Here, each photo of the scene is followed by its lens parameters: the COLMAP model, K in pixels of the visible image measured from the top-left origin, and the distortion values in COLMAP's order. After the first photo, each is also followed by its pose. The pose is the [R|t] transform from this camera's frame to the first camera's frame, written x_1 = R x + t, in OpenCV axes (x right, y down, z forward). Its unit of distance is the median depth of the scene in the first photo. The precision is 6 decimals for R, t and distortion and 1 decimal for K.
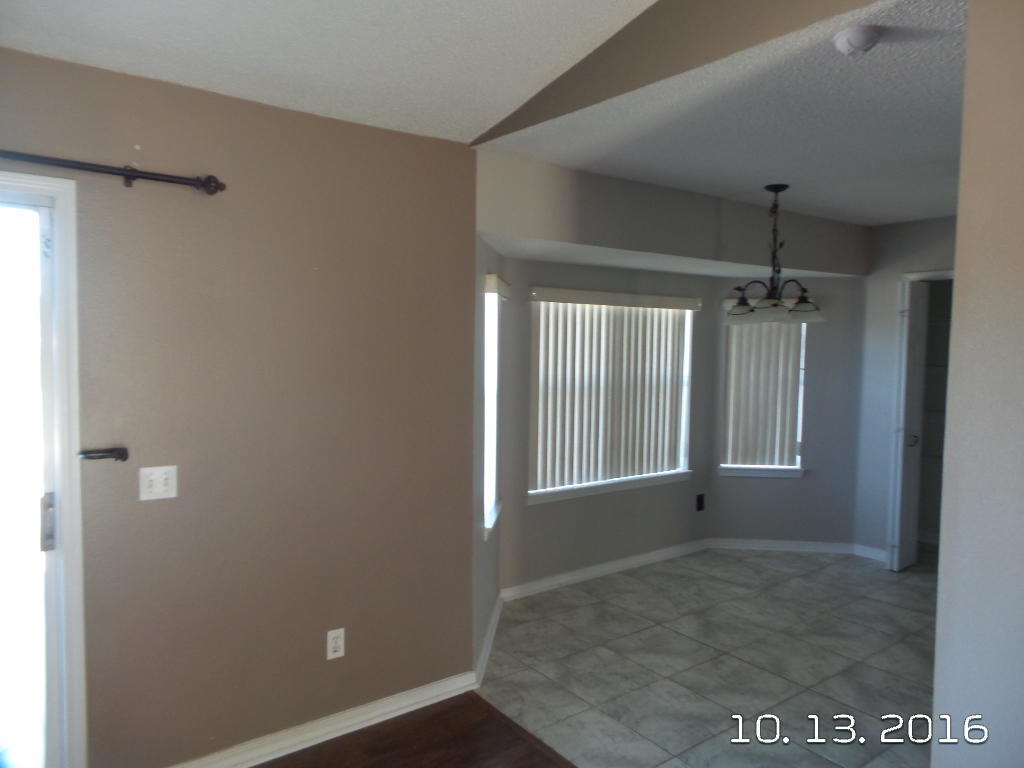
lens RADIAL K [[721.0, 0, 519.0], [0, 721.0, 382.1], [0, 0, 1]] dist [0.013178, 0.007103]
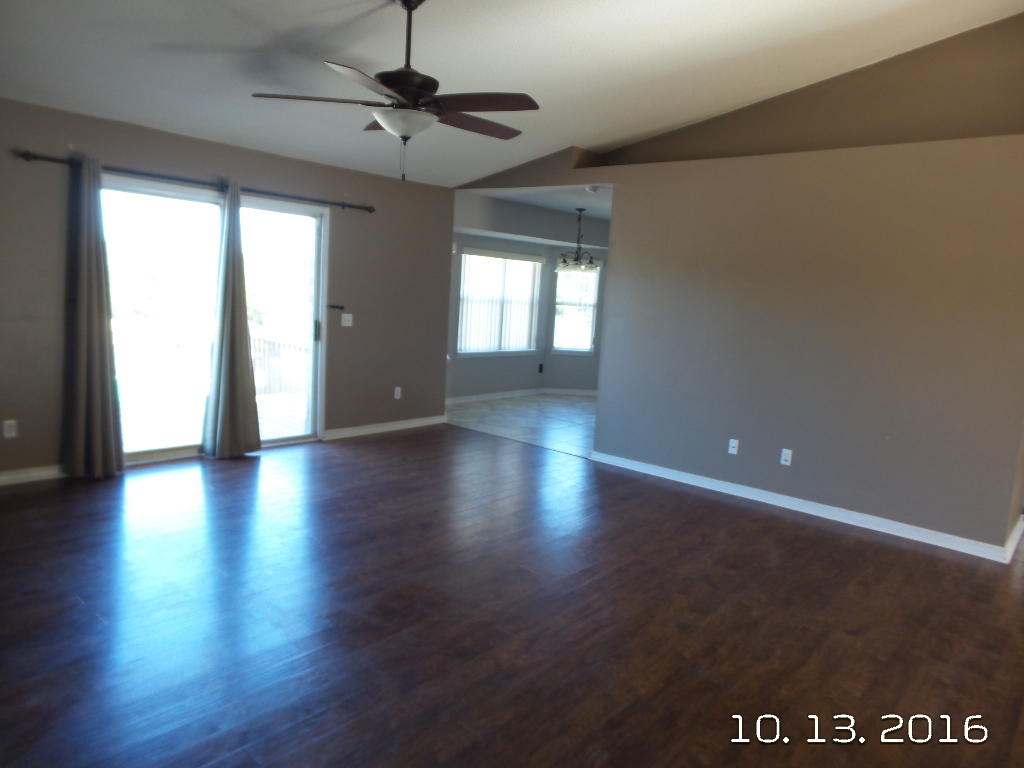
lens RADIAL K [[721.0, 0, 508.5], [0, 721.0, 378.3], [0, 0, 1]] dist [0.013178, 0.007103]
pose [[0.979551, 0.018820, 0.200315, -0.293129], [-0.034280, 0.996670, 0.073991, 0.088972], [-0.198255, -0.079345, 0.976934, -1.159503]]
